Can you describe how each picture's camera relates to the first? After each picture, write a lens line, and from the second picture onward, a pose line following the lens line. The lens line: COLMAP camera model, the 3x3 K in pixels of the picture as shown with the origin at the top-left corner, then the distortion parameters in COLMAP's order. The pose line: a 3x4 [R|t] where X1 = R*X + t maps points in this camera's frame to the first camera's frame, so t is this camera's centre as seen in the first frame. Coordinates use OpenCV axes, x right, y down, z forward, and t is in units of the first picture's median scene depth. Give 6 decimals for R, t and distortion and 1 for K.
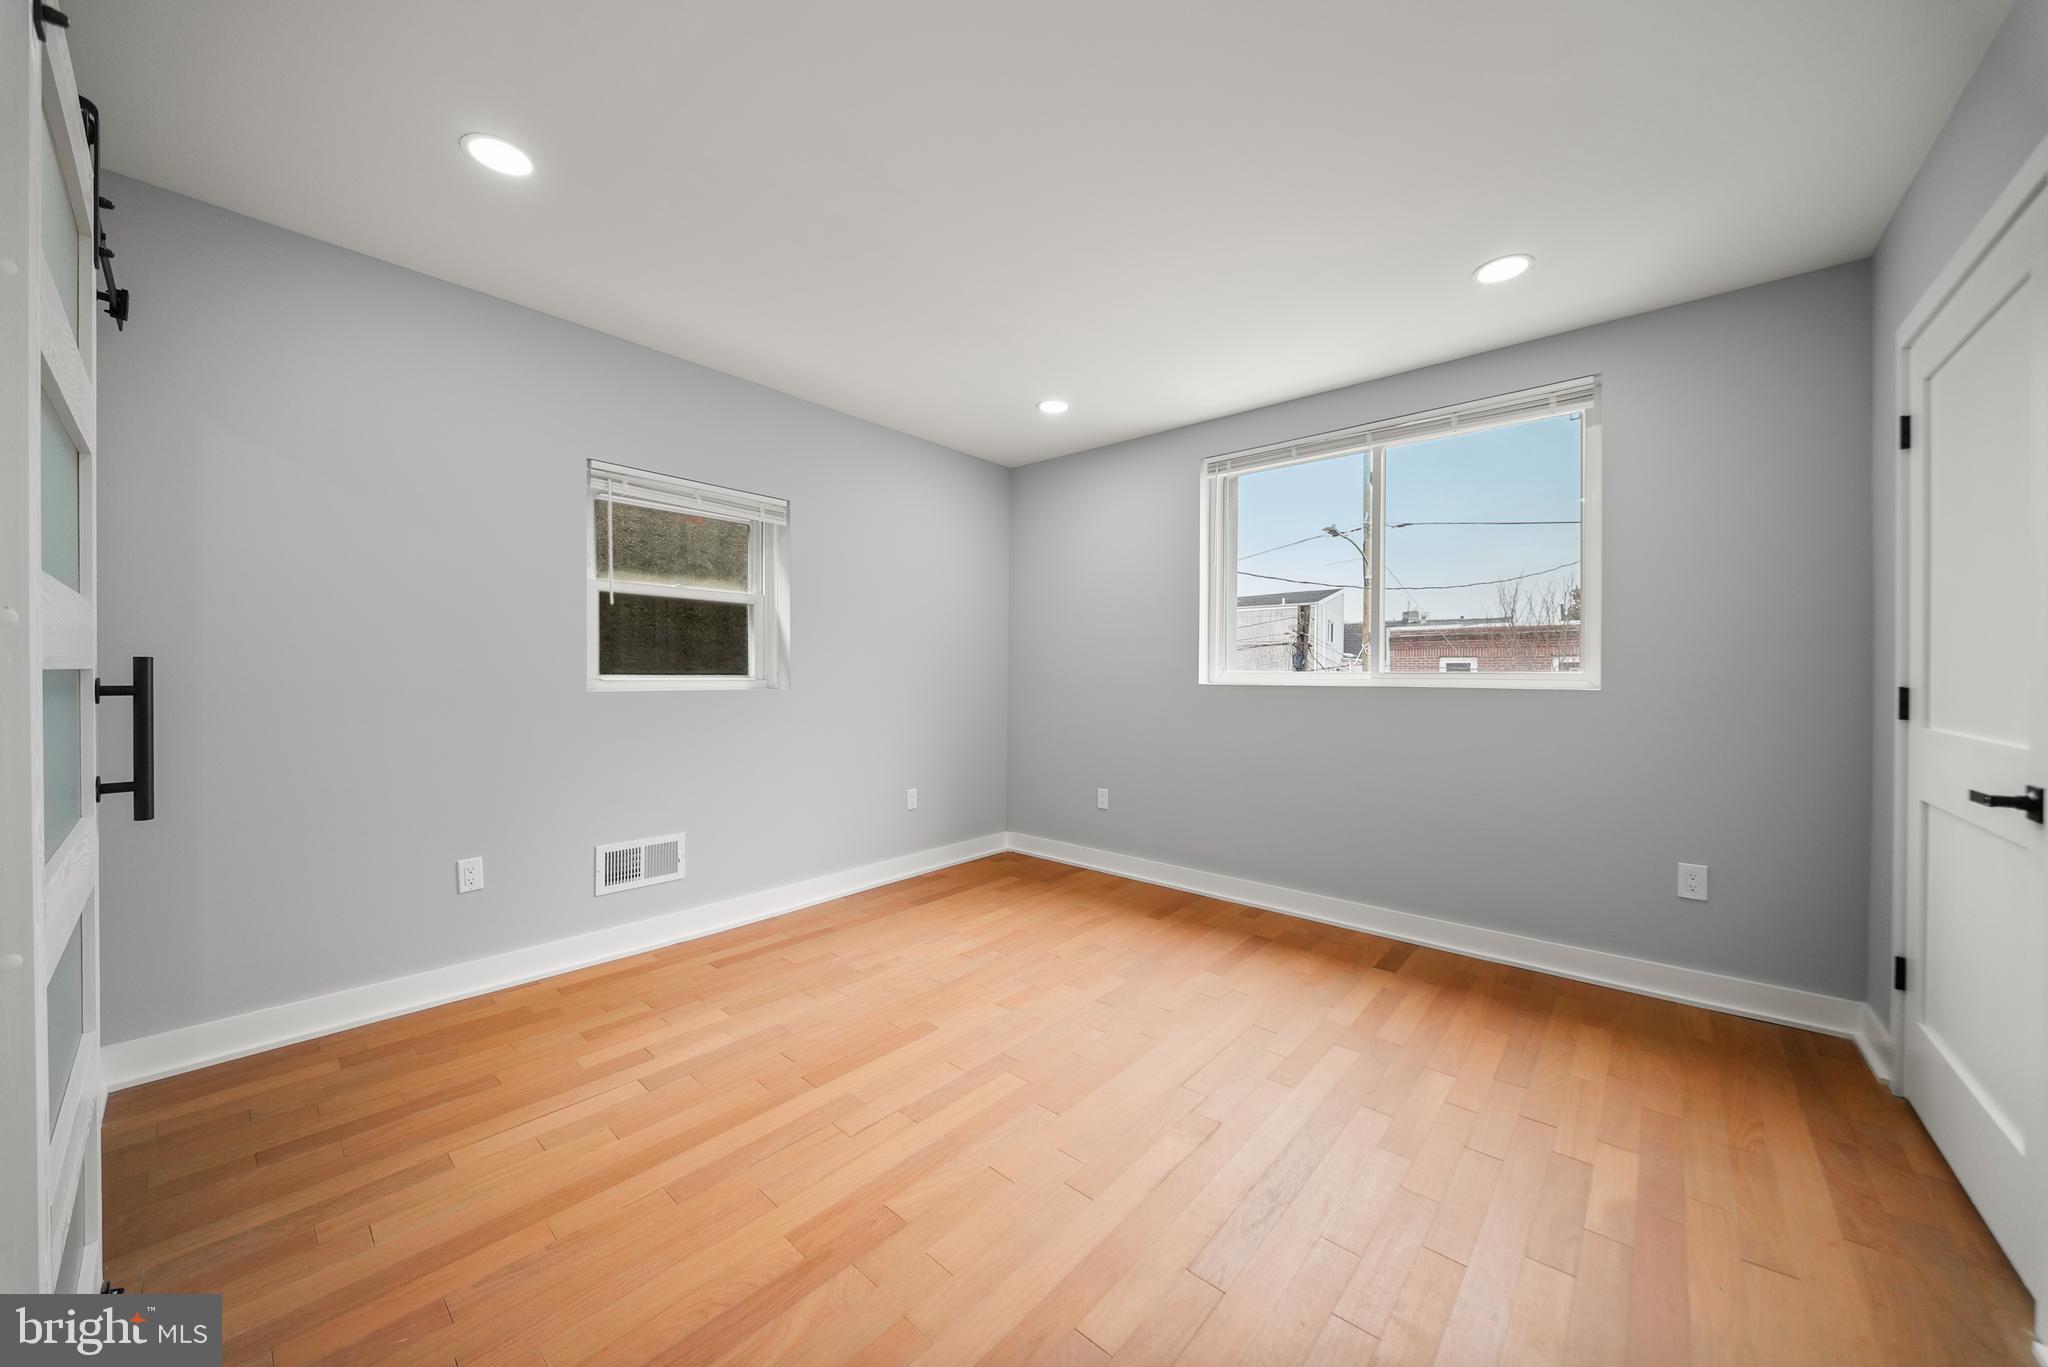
lens RADIAL K [[722.3, 0, 1020.4], [0, 722.3, 666.6], [0, 0, 1]] dist [-0.000149, -0.000014]
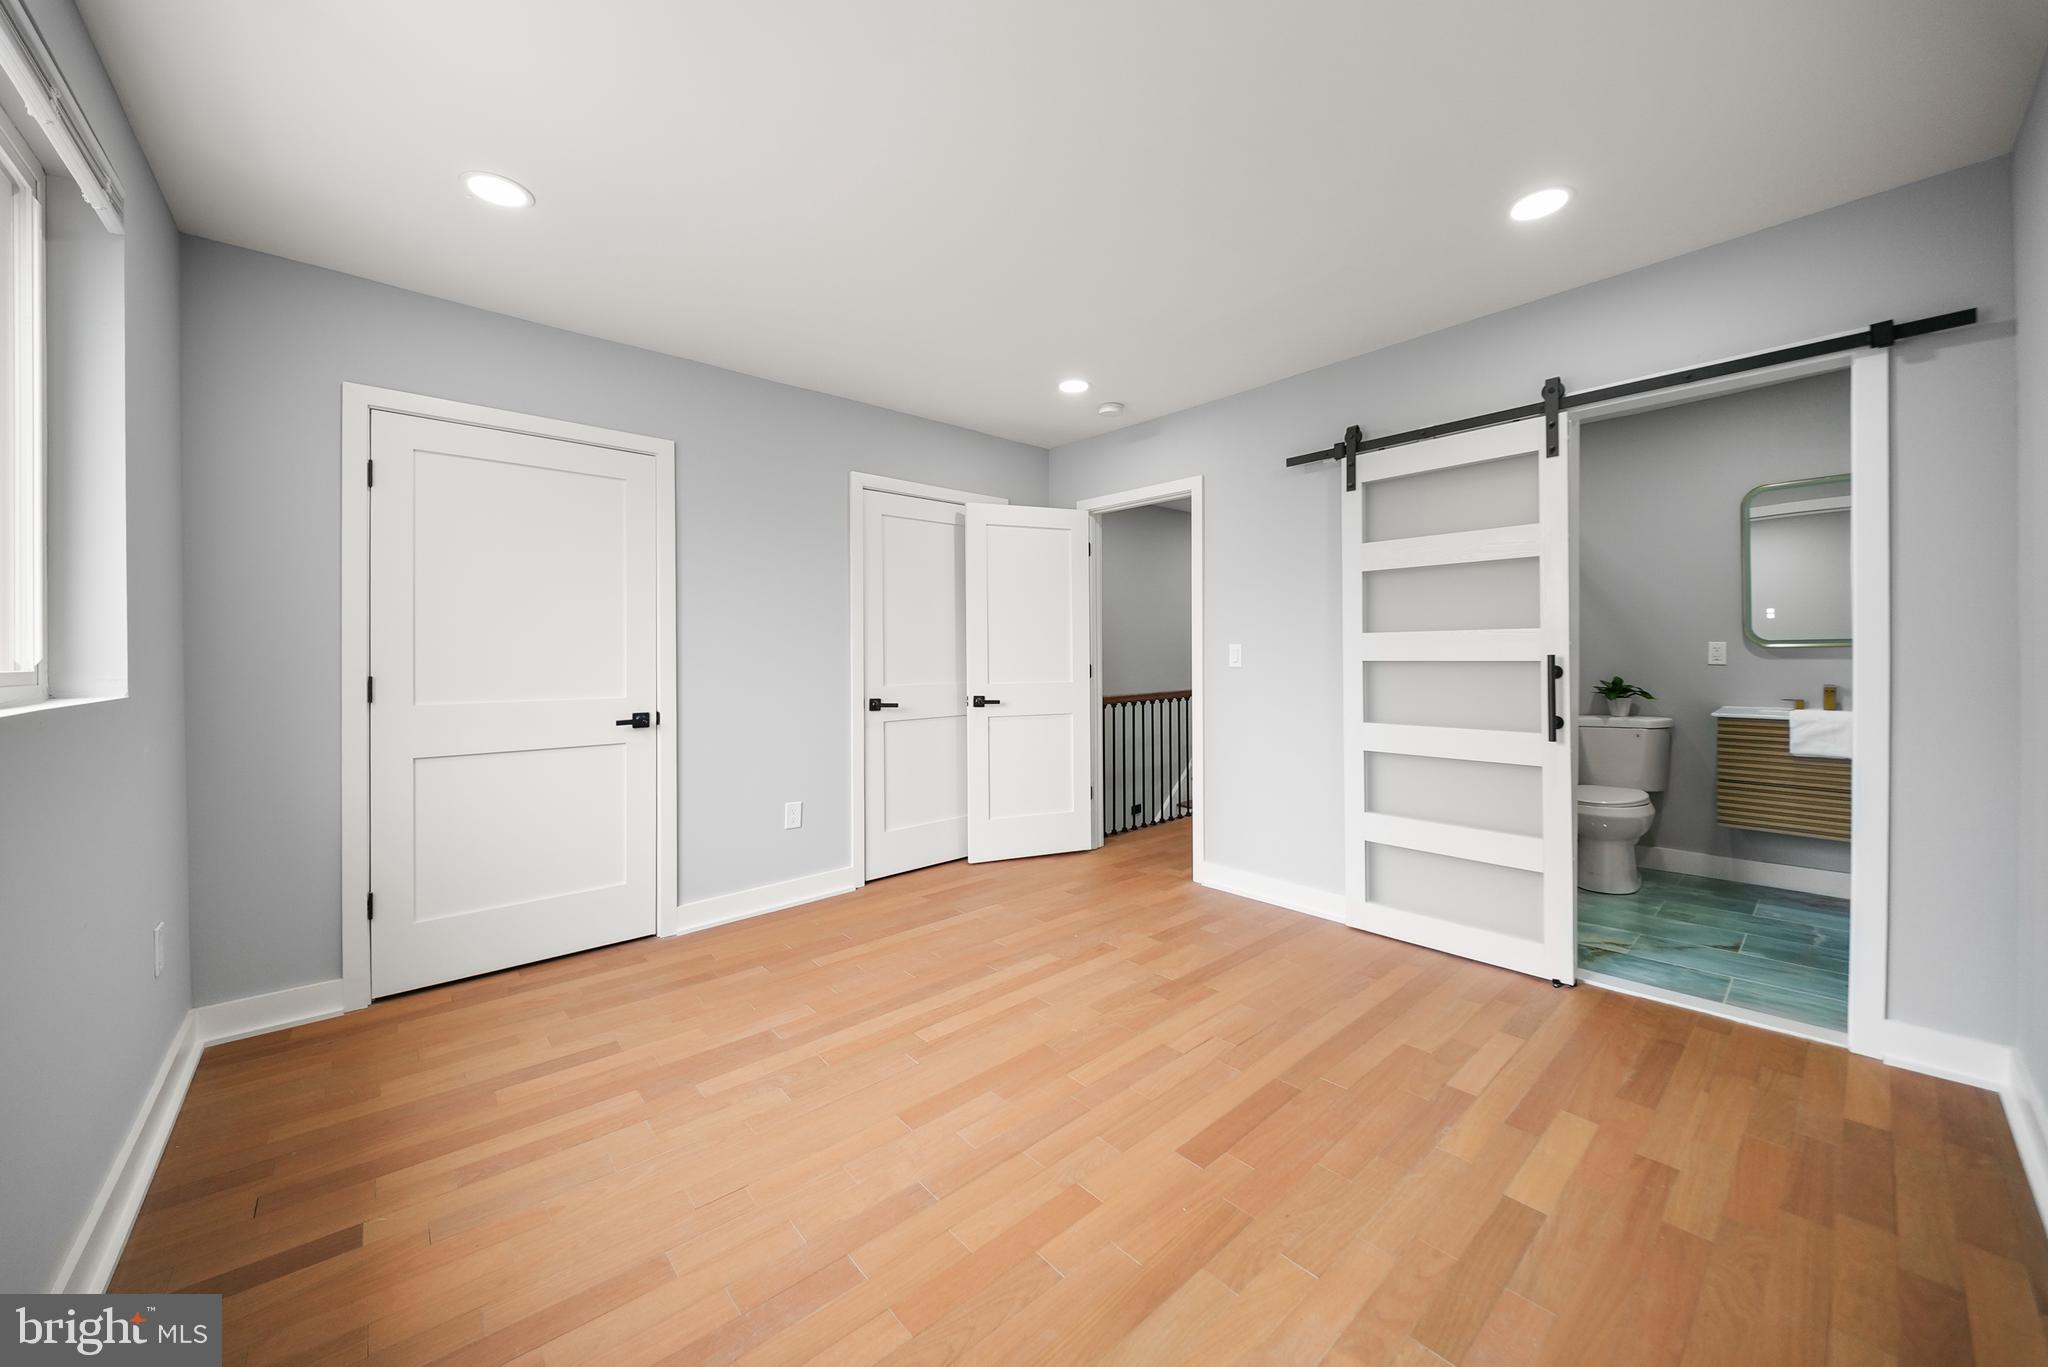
lens RADIAL K [[722.3, 0, 1020.4], [0, 722.3, 666.6], [0, 0, 1]] dist [-0.000149, -0.000014]
pose [[-0.992456, -0.002173, 0.122584, -0.052244], [-0.001665, 0.999990, 0.004250, 0.004330], [-0.122592, 0.004013, -0.992449, 2.054885]]
